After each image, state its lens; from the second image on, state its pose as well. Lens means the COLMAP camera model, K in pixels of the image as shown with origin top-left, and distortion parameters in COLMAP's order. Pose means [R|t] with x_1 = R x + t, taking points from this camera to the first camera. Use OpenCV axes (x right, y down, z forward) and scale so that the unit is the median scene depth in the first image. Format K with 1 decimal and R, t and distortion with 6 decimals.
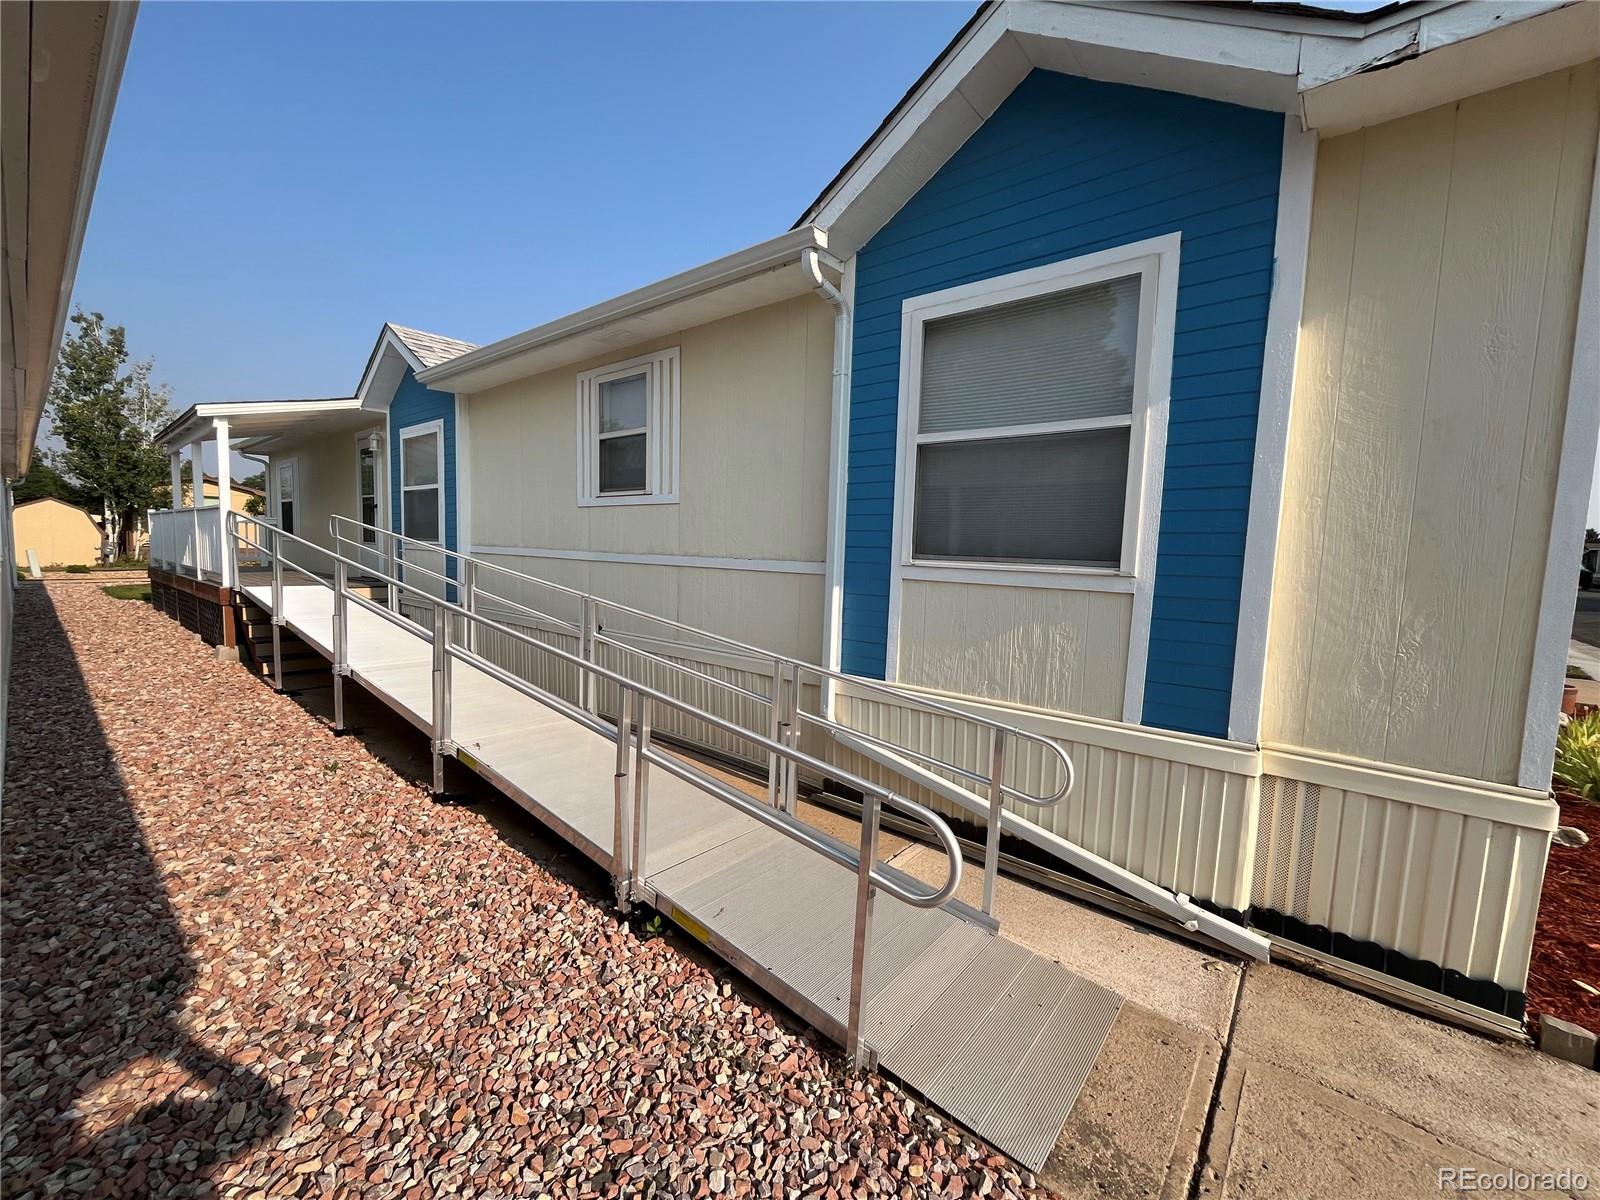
lens RADIAL K [[654.7, 0, 800.0], [0, 654.7, 600.0], [0, 0, 1]] dist [0.002416, -0.006381]
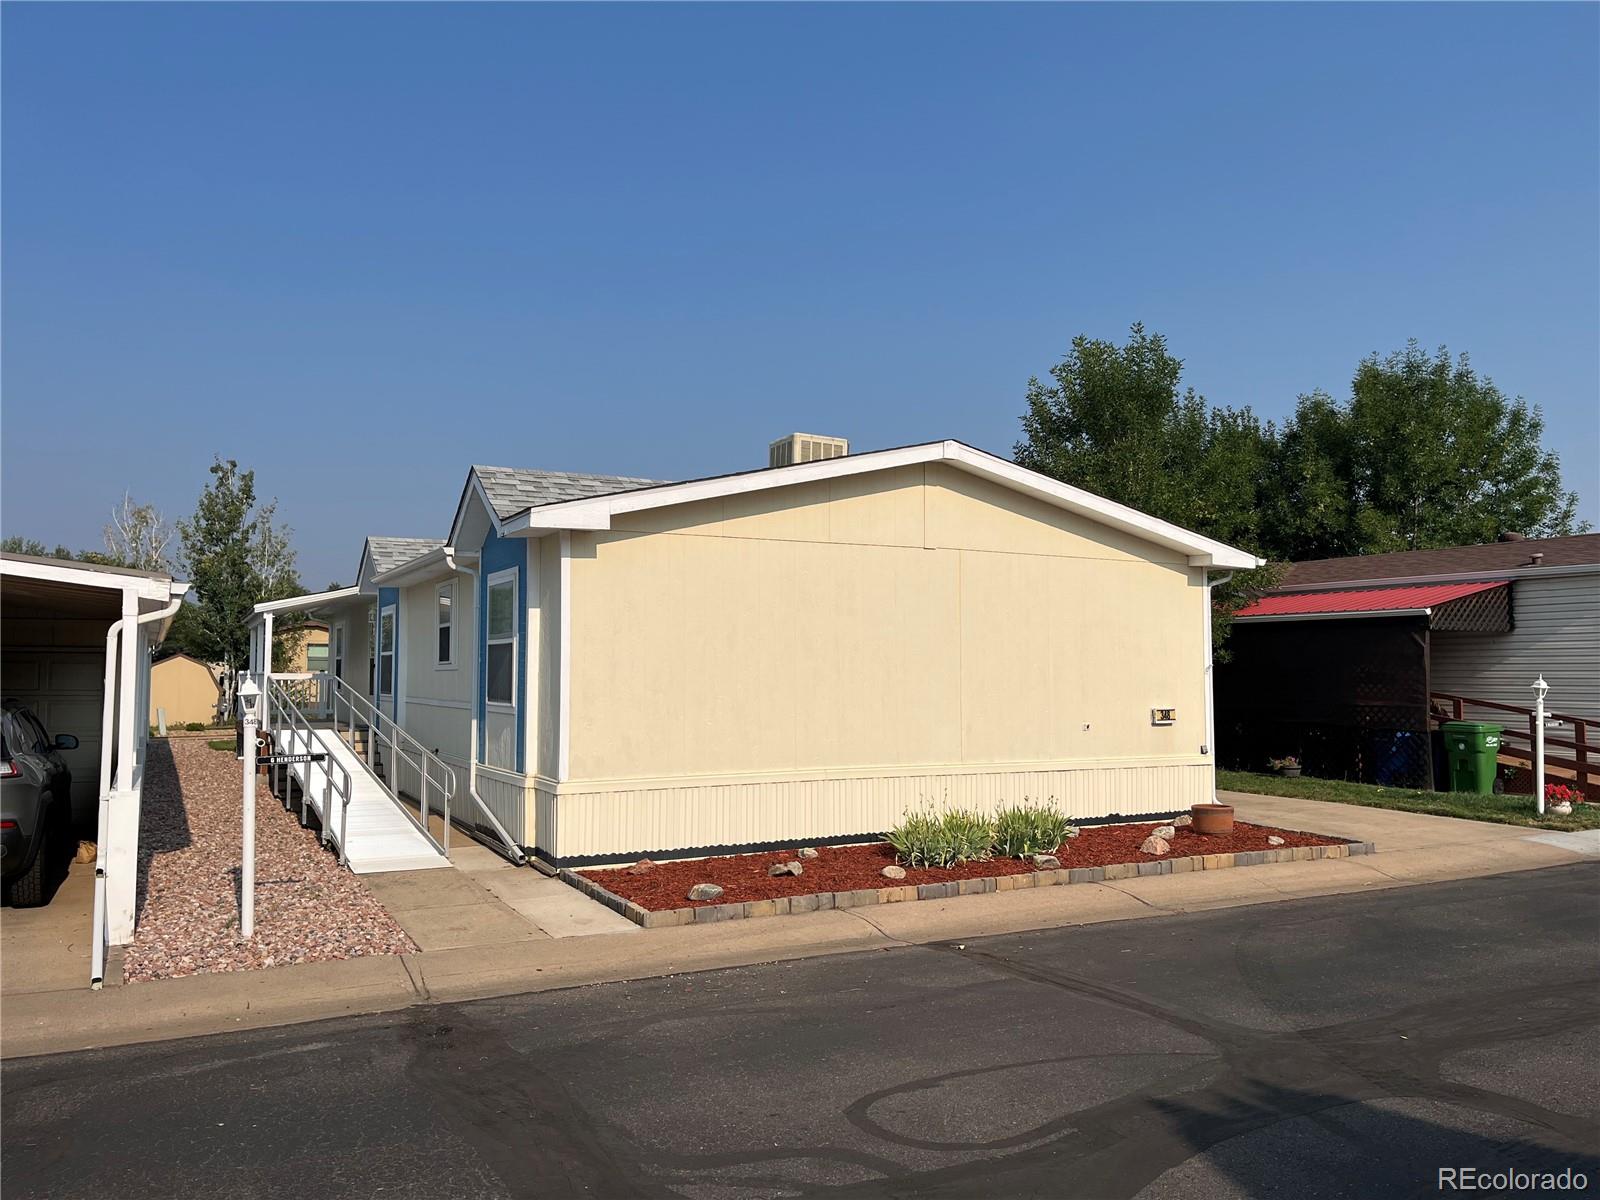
lens RADIAL K [[1186.7, 0, 800.0], [0, 1186.7, 600.0], [0, 0, 1]] dist [0.050677, -0.118553]
pose [[0.929083, -0.052220, -0.366167, 0.356052], [-0.003562, 0.988675, -0.150033, 0.025767], [0.369854, 0.140698, 0.918375, -0.300412]]
